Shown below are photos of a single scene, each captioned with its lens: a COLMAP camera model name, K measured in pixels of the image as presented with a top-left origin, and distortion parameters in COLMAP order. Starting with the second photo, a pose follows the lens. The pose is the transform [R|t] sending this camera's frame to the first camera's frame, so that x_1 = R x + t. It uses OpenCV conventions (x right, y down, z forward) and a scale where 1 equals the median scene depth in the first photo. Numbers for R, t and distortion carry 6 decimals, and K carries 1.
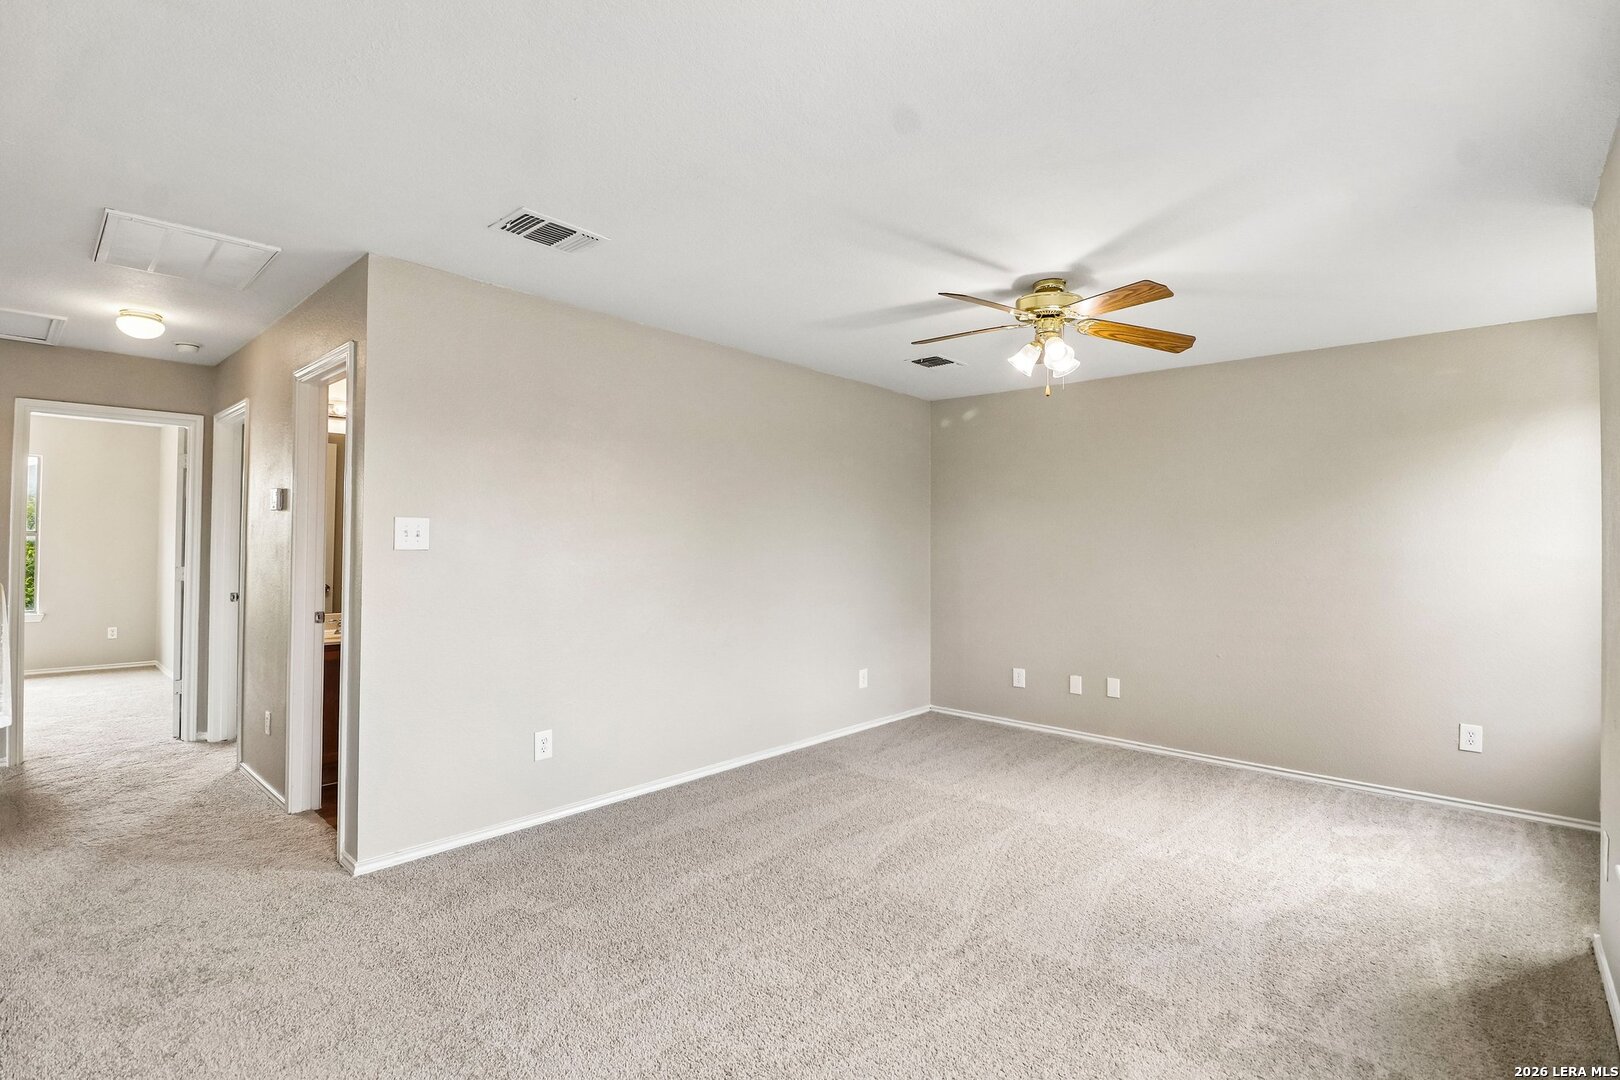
lens RADIAL K [[750.3, 0, 795.1], [0, 750.3, 530.7], [0, 0, 1]] dist [0.001626, -0.013363]
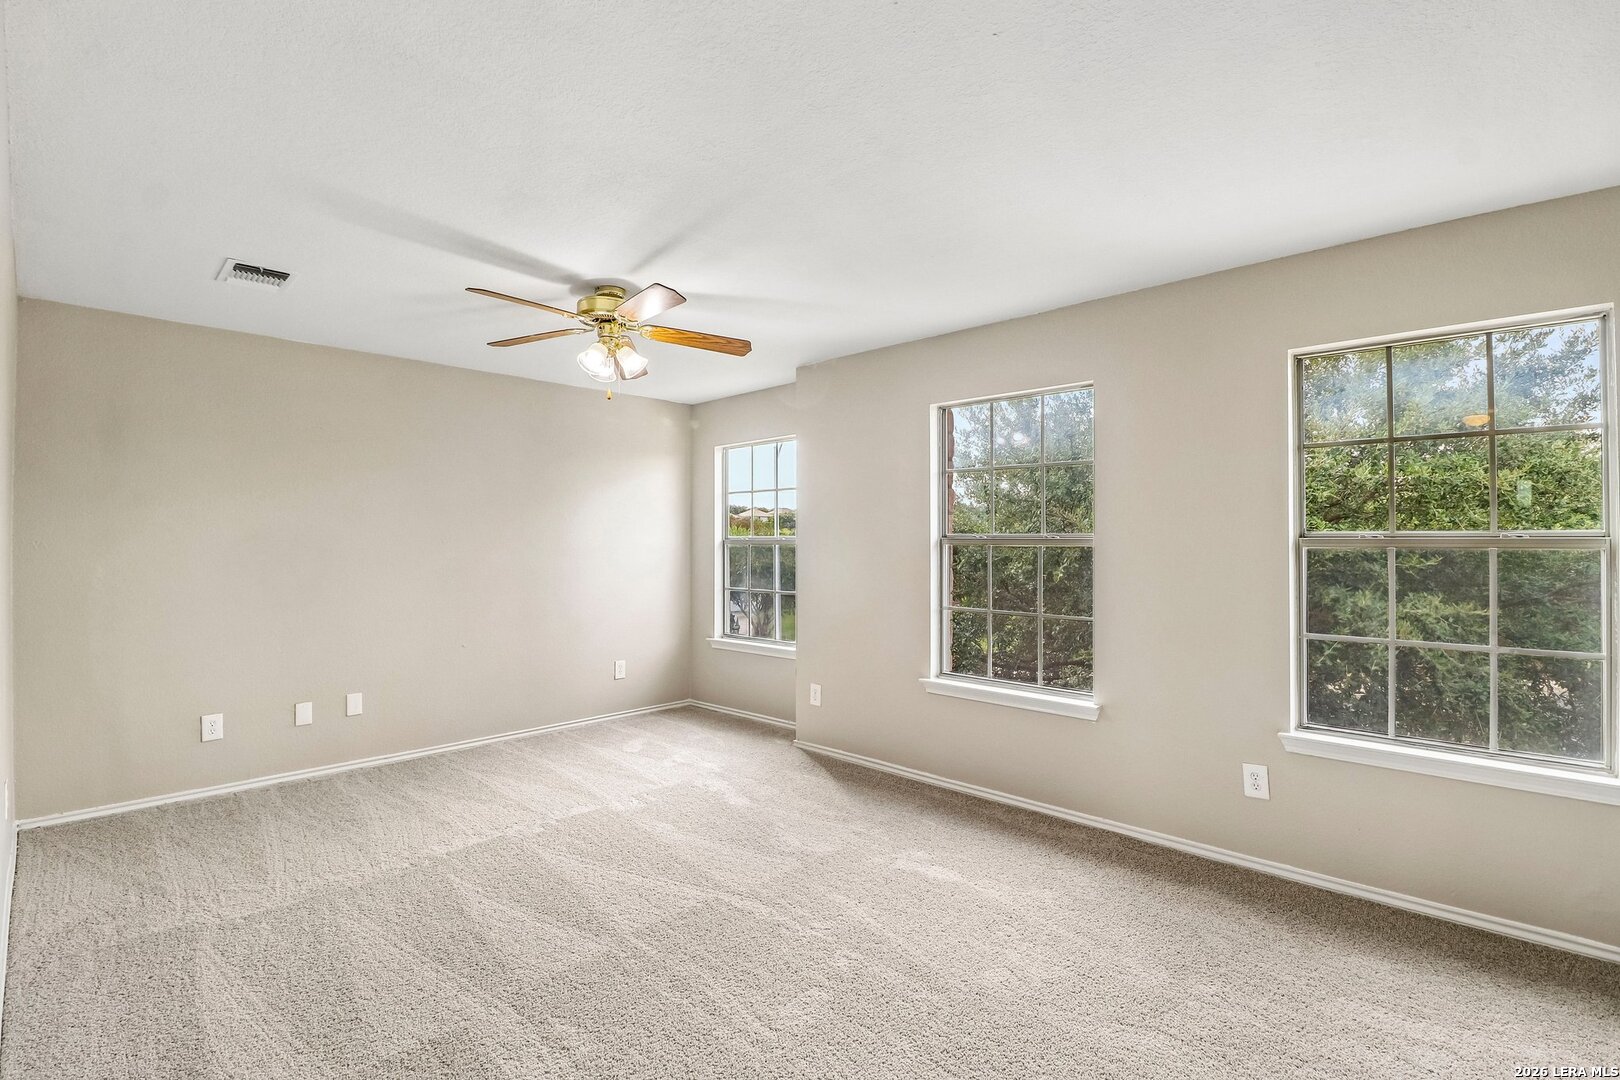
lens RADIAL K [[750.3, 0, 805.5], [0, 750.3, 535.2], [0, 0, 1]] dist [0.001626, -0.013363]
pose [[0.047509, -0.007266, 0.998844, -0.661005], [-0.011681, 0.999901, 0.007829, -0.004147], [-0.998802, -0.012039, 0.047420, 0.664089]]
